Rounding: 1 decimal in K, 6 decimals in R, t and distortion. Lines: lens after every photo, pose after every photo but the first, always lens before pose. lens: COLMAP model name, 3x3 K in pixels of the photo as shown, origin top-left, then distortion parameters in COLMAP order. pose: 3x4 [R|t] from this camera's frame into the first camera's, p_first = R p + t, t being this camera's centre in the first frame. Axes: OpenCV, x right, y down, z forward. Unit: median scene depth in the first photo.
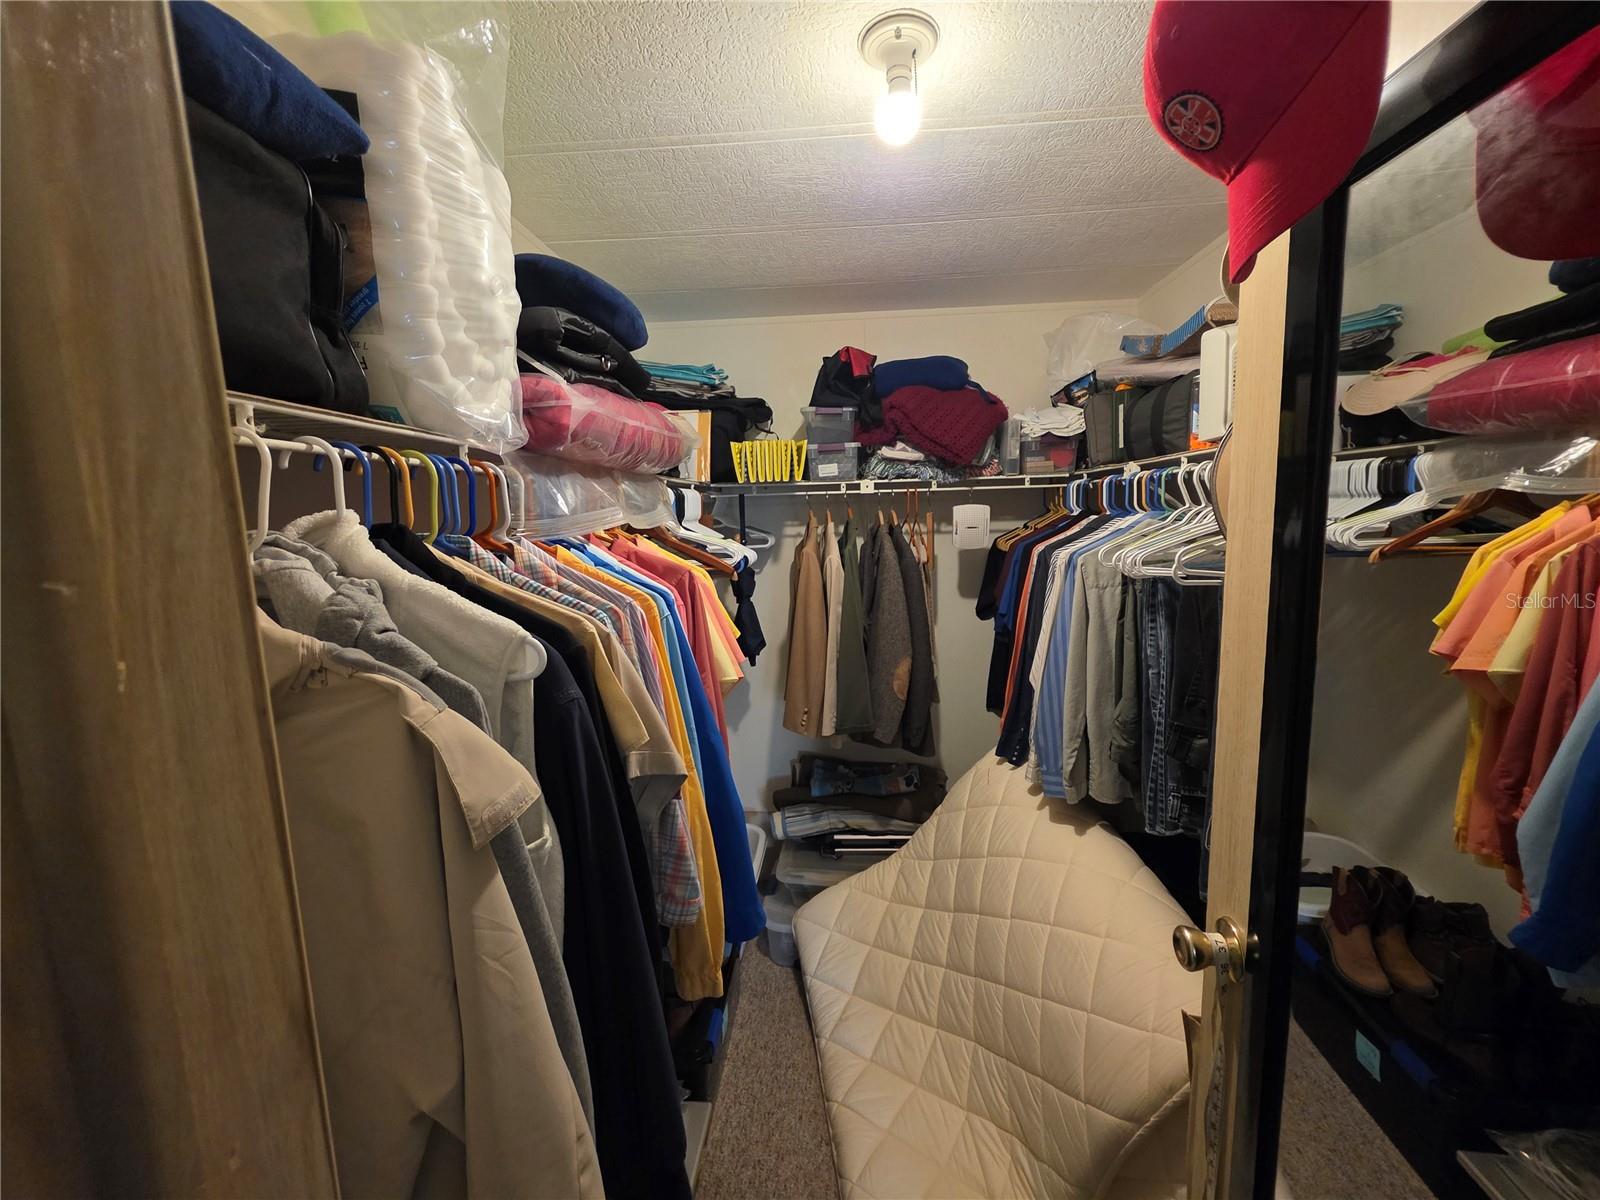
lens RADIAL K [[635.0, 0, 799.1], [0, 635.0, 593.3], [0, 0, 1]] dist [-0.000066, 0.000714]
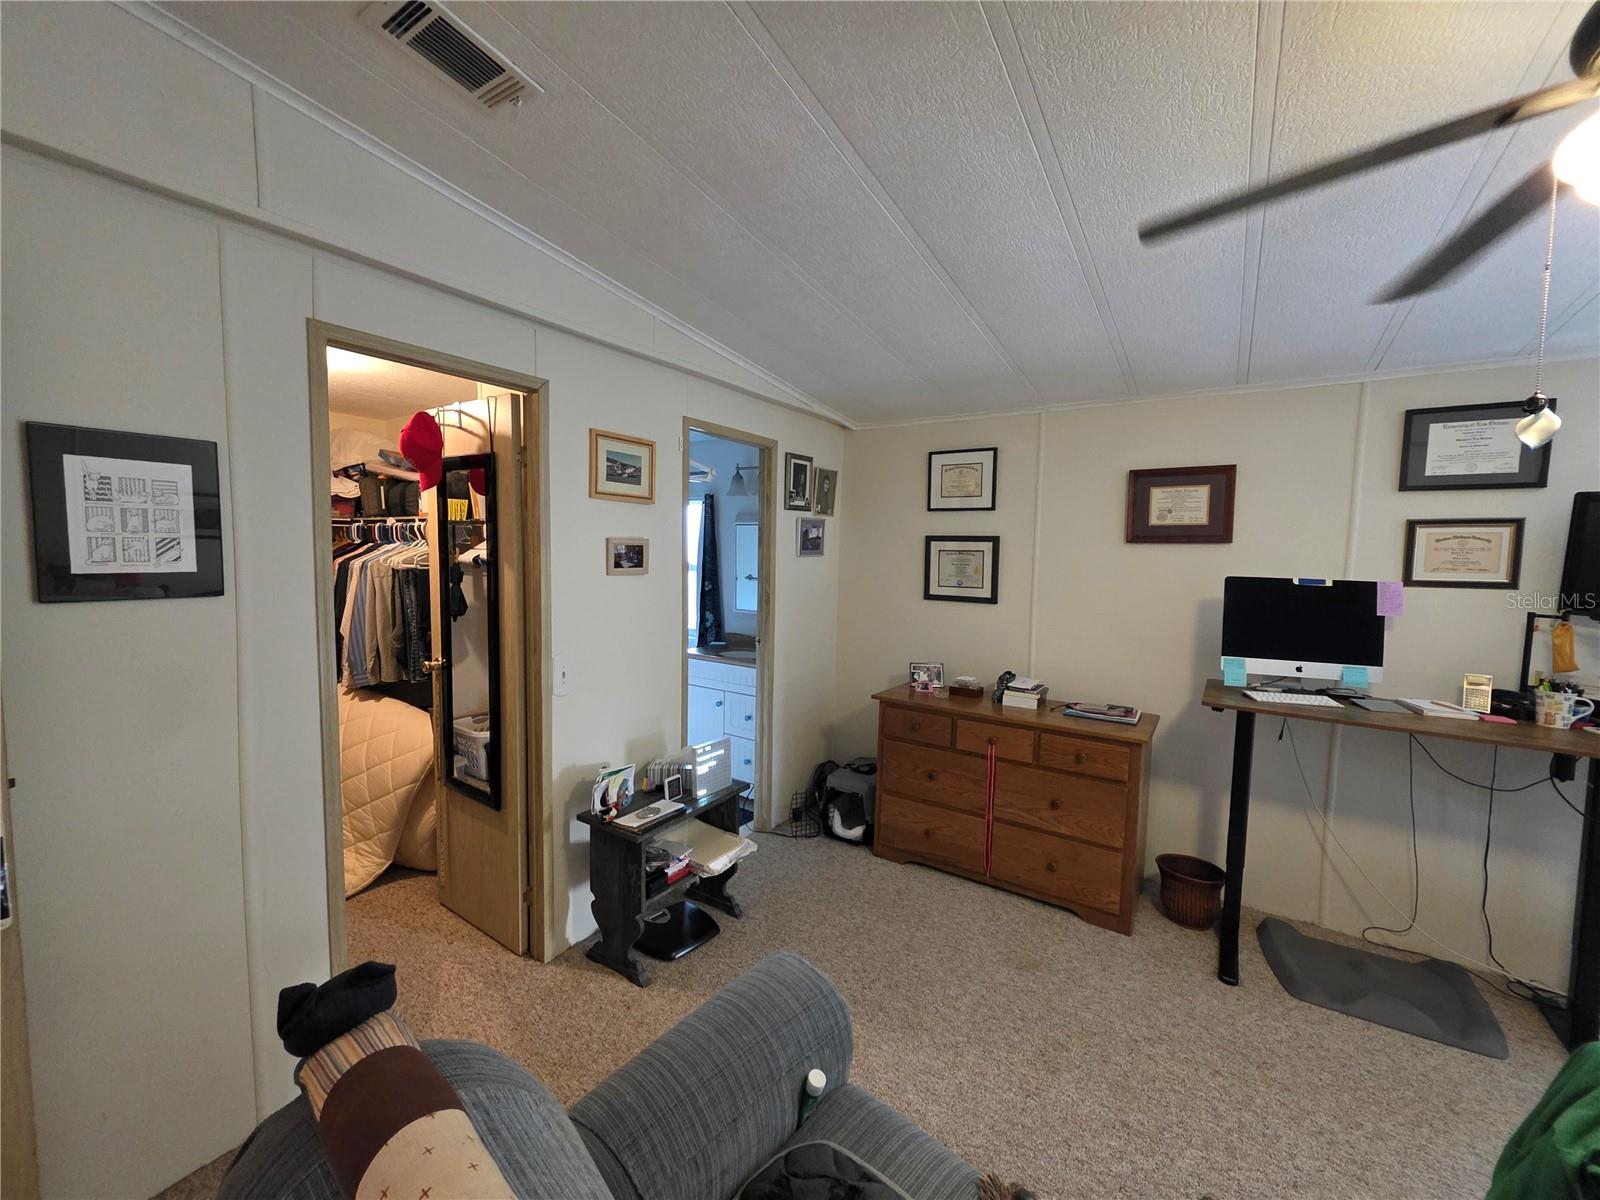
lens RADIAL K [[635.0, 0, 801.5], [0, 635.0, 596.8], [0, 0, 1]] dist [-0.000066, 0.000714]
pose [[0.476929, -0.030102, 0.878426, -0.669420], [0.079408, 0.996802, -0.008954, 0.175586], [-0.875347, 0.074025, 0.477794, -1.147356]]
